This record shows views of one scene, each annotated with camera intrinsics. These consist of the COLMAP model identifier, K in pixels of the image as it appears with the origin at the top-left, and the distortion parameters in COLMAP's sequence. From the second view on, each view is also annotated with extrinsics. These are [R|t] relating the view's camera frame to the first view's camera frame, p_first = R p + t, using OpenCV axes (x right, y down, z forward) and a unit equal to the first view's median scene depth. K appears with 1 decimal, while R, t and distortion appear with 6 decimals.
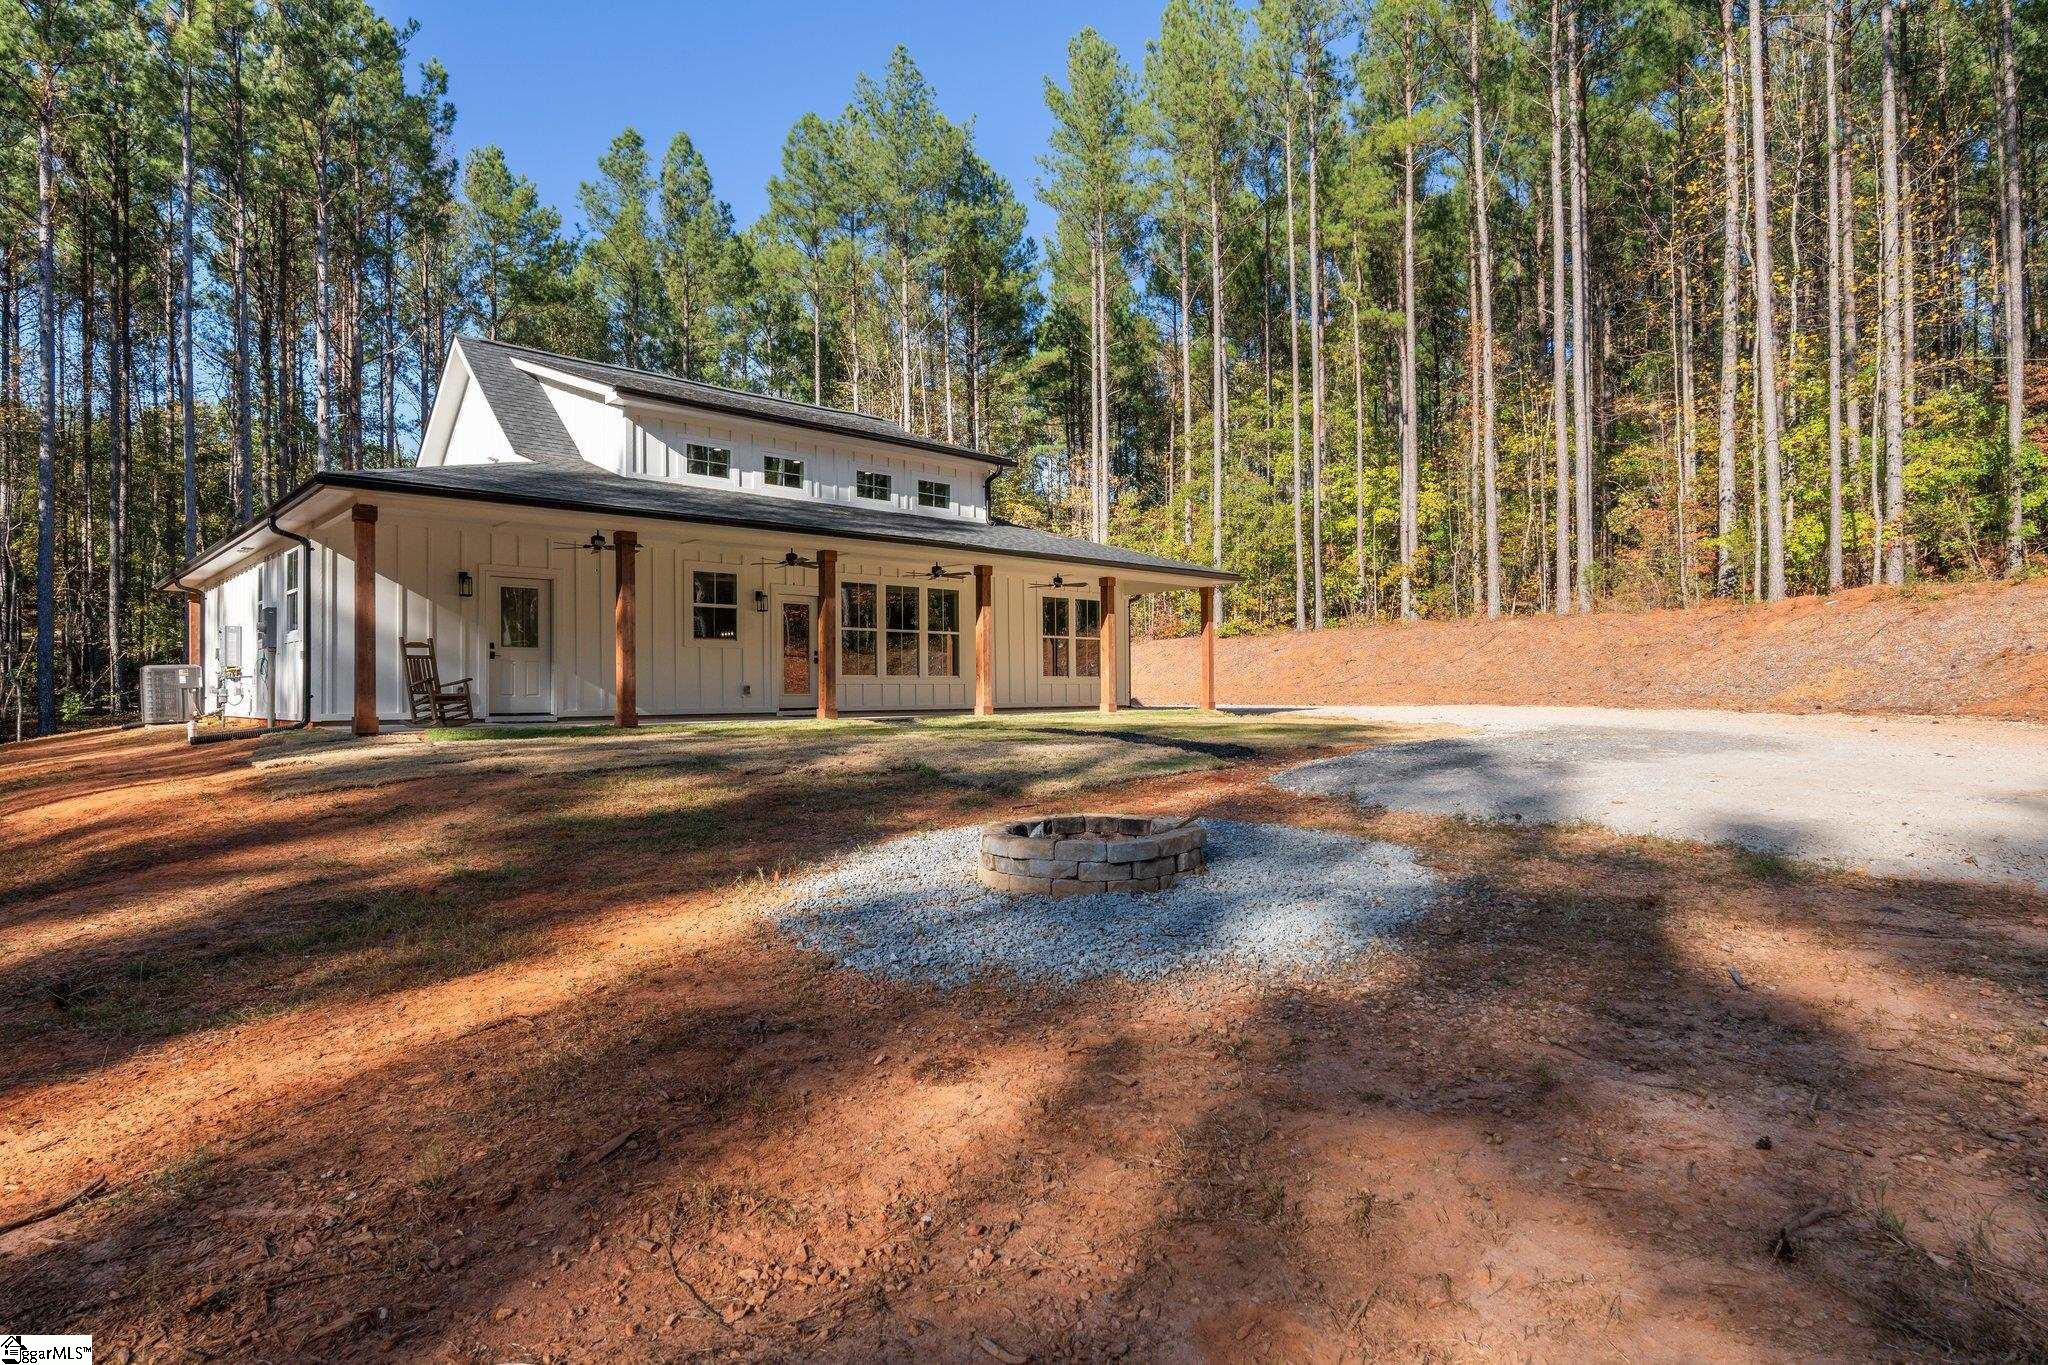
lens RADIAL K [[1111.1, 0, 1036.3], [0, 1111.1, 682.2], [0, 0, 1]] dist [-0.004407, 0.001113]
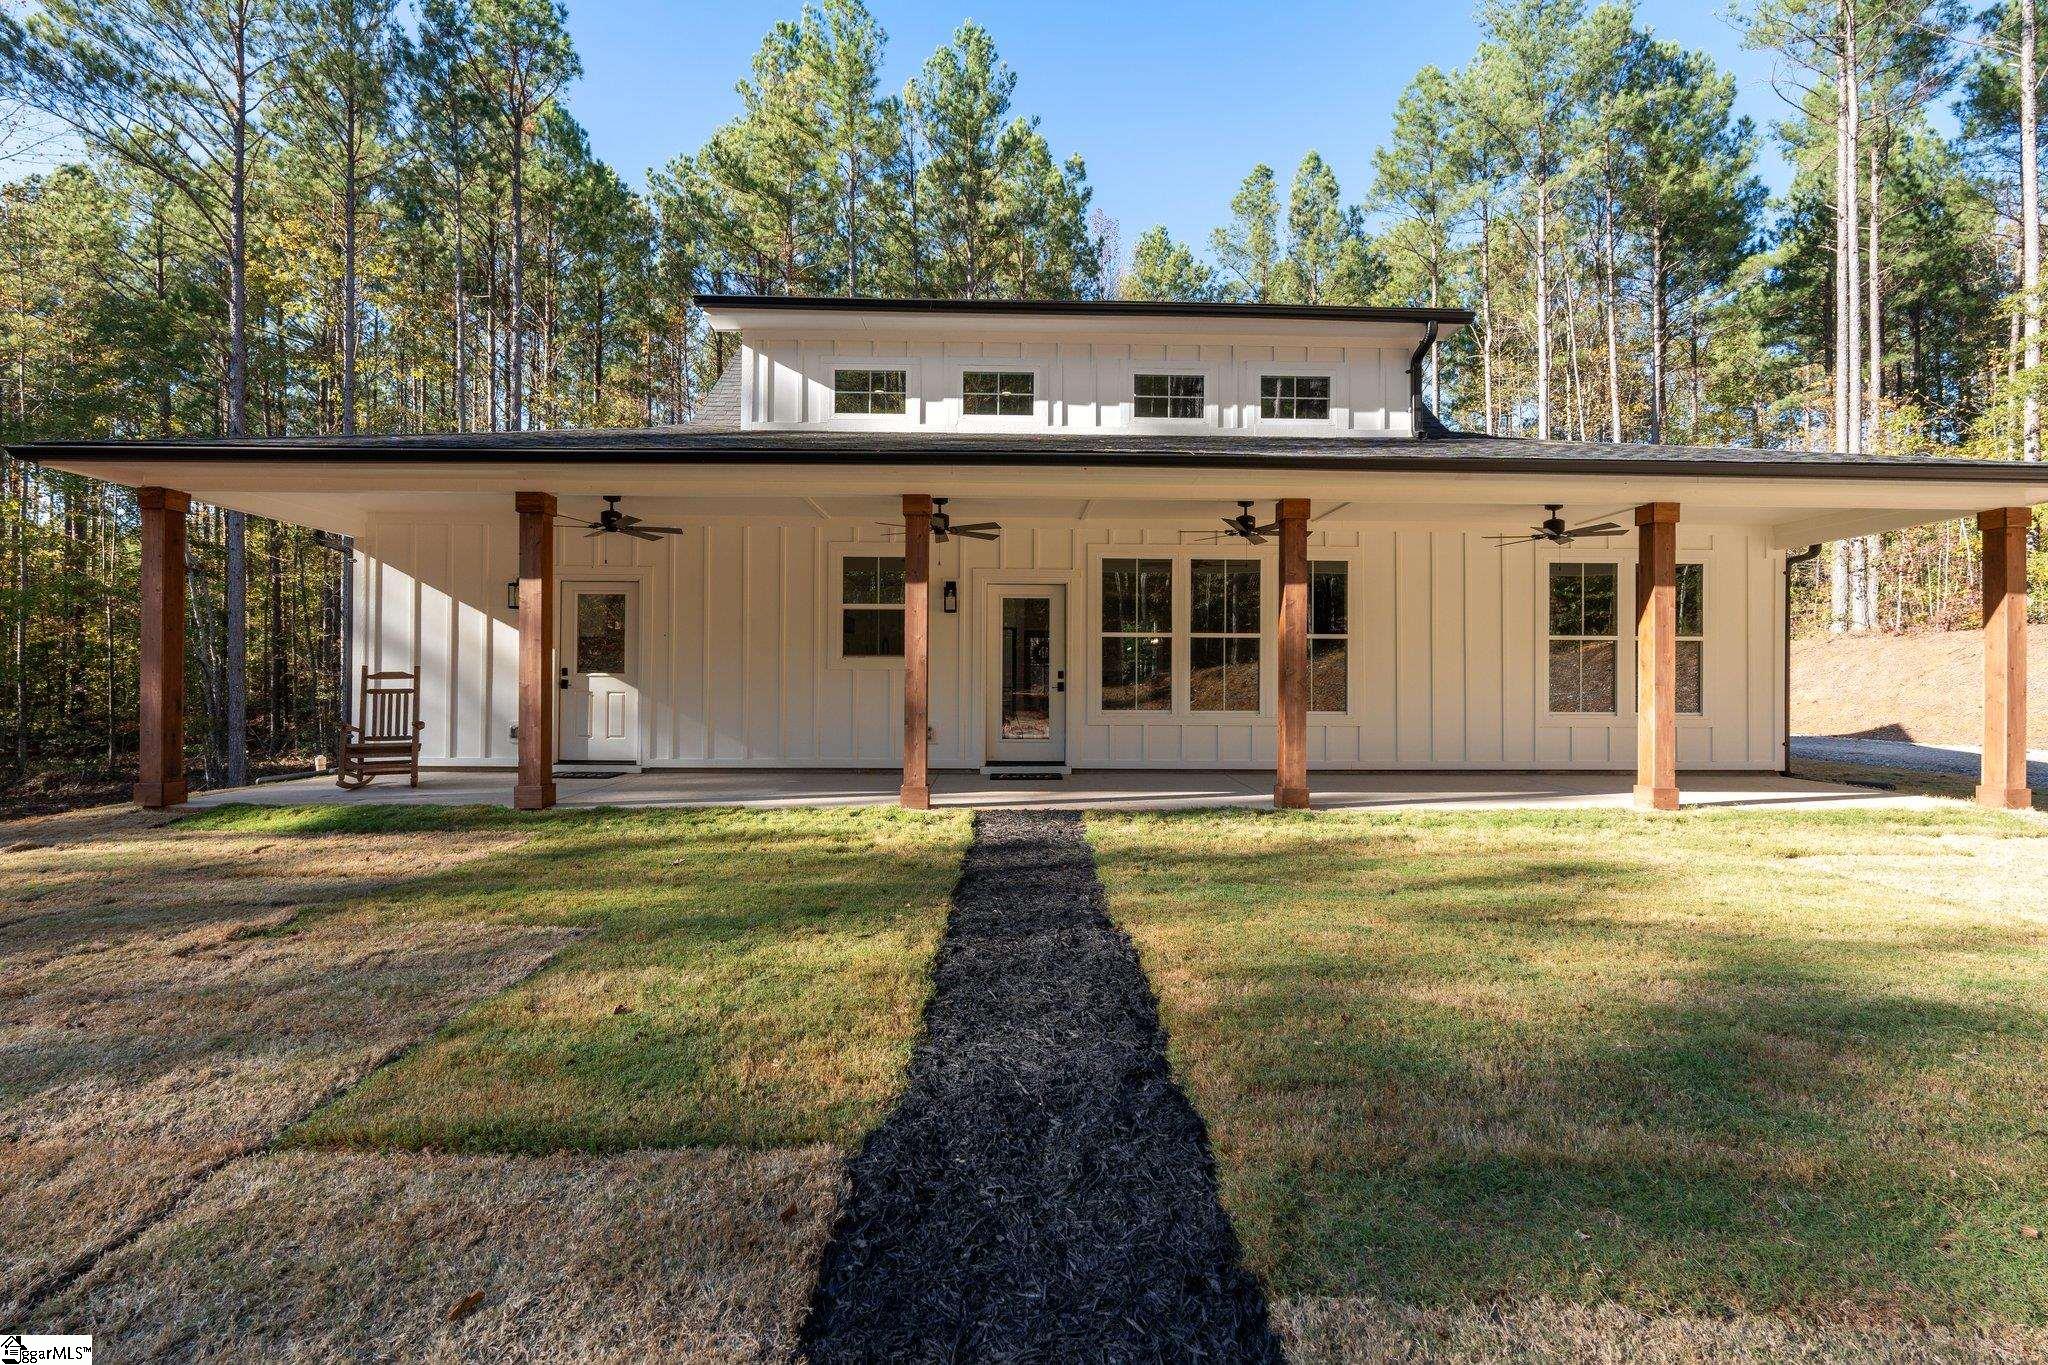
lens RADIAL K [[887.3, 0, 1025.7], [0, 887.3, 681.4], [0, 0, 1]] dist [-0.004782, -0.000007]
pose [[0.740352, 0.010905, -0.672131, 0.112258], [-0.004810, 0.999929, 0.010925, -0.024825], [0.672203, -0.004855, 0.740351, 0.546838]]
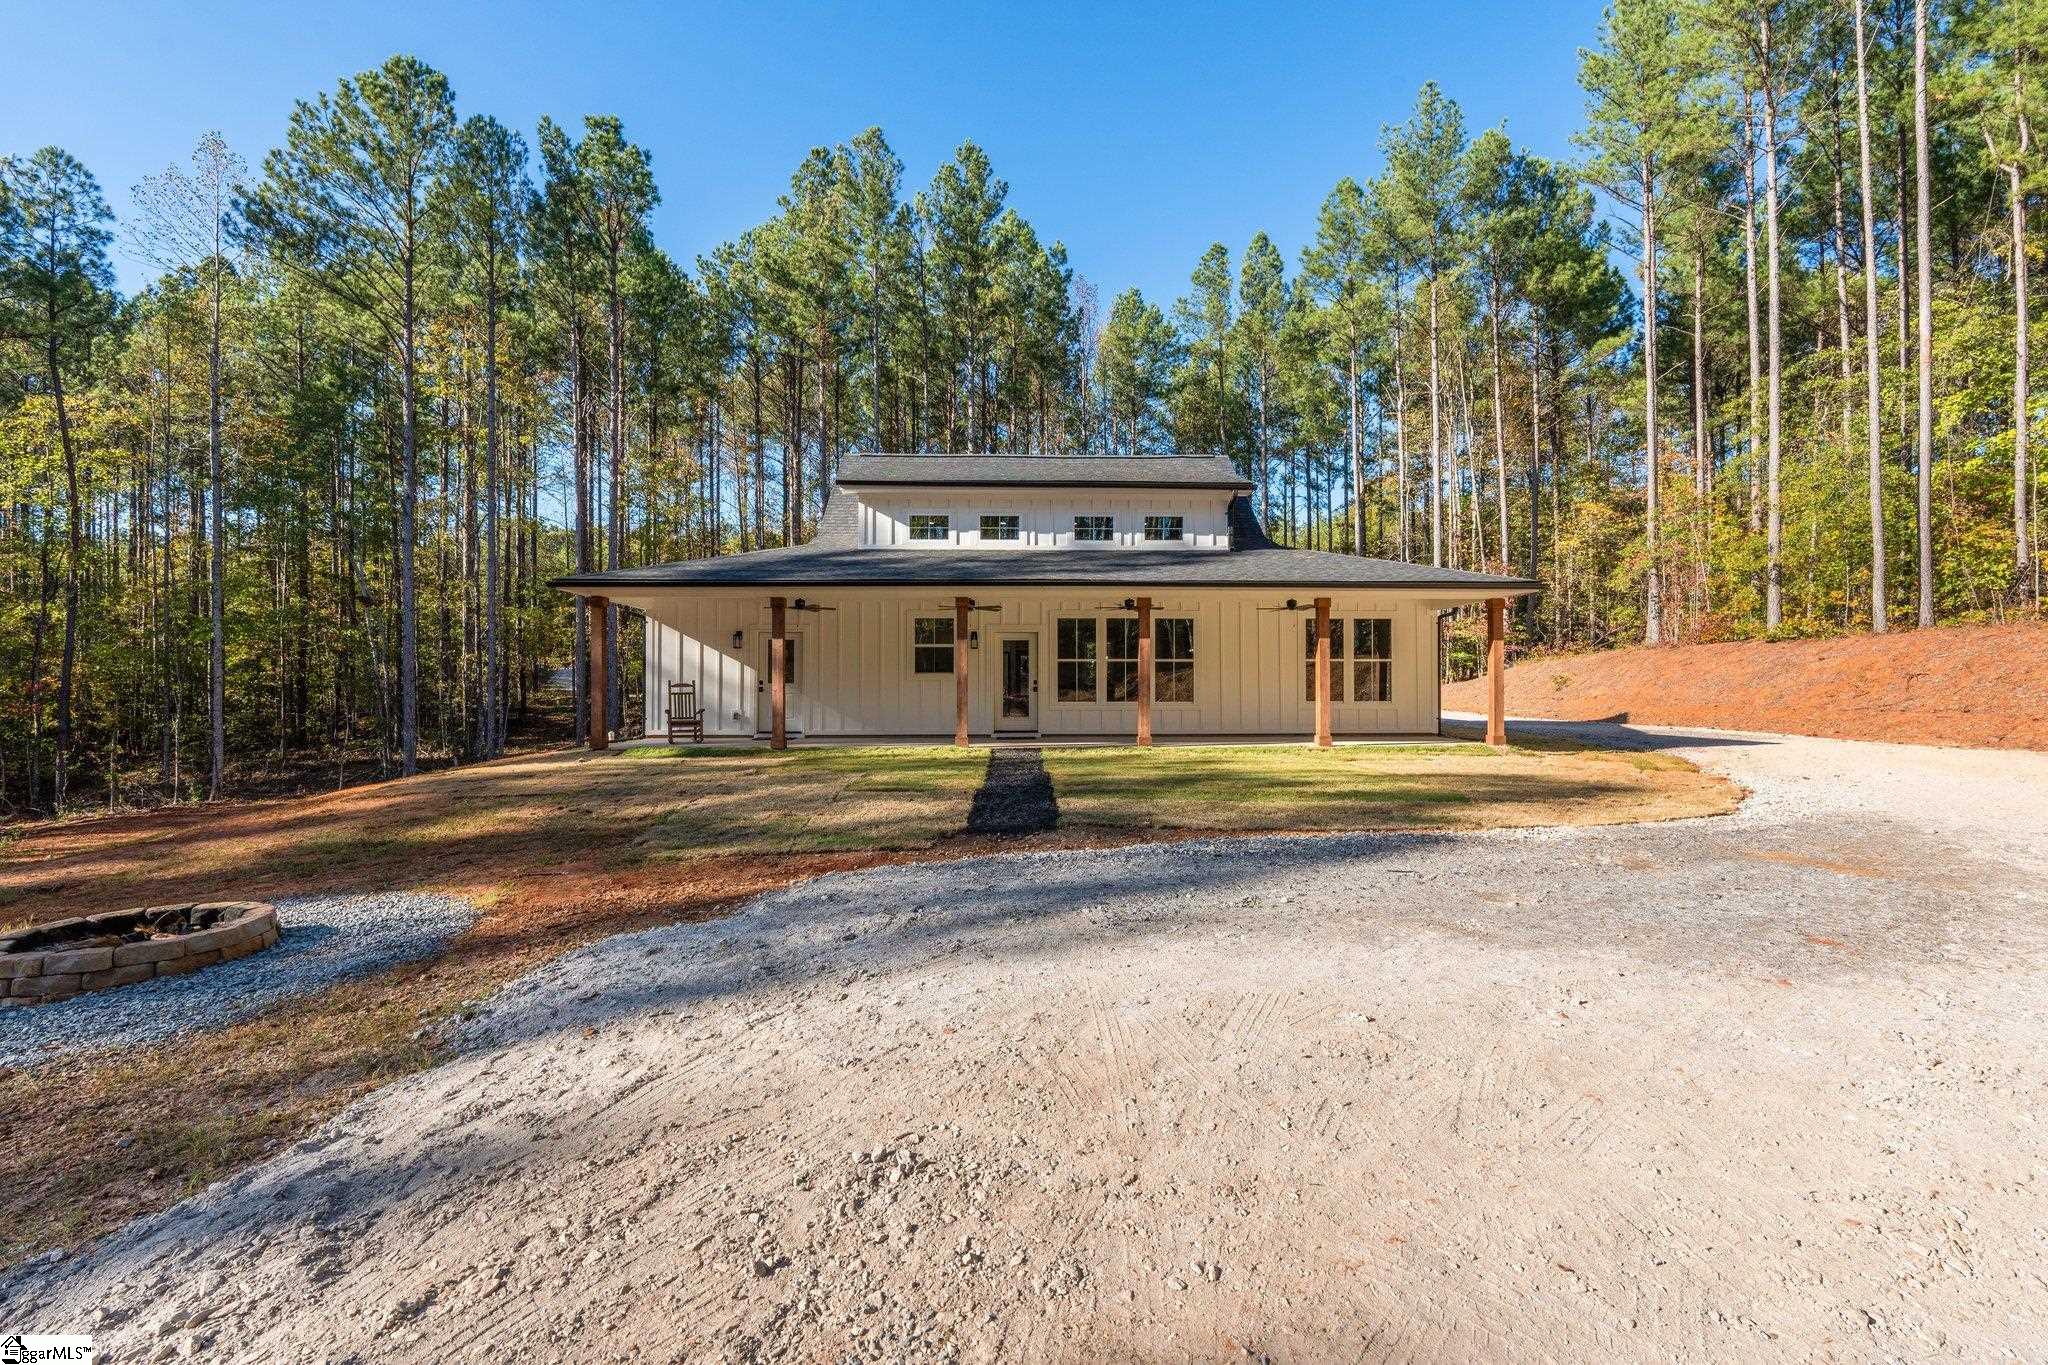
lens RADIAL K [[887.3, 0, 1029.5], [0, 887.3, 683.6], [0, 0, 1]] dist [-0.004782, -0.000007]
pose [[0.747034, 0.004875, -0.664768, 0.358876], [0.001100, 0.999963, 0.008570, -0.029185], [0.664785, -0.007133, 0.747001, 0.282018]]
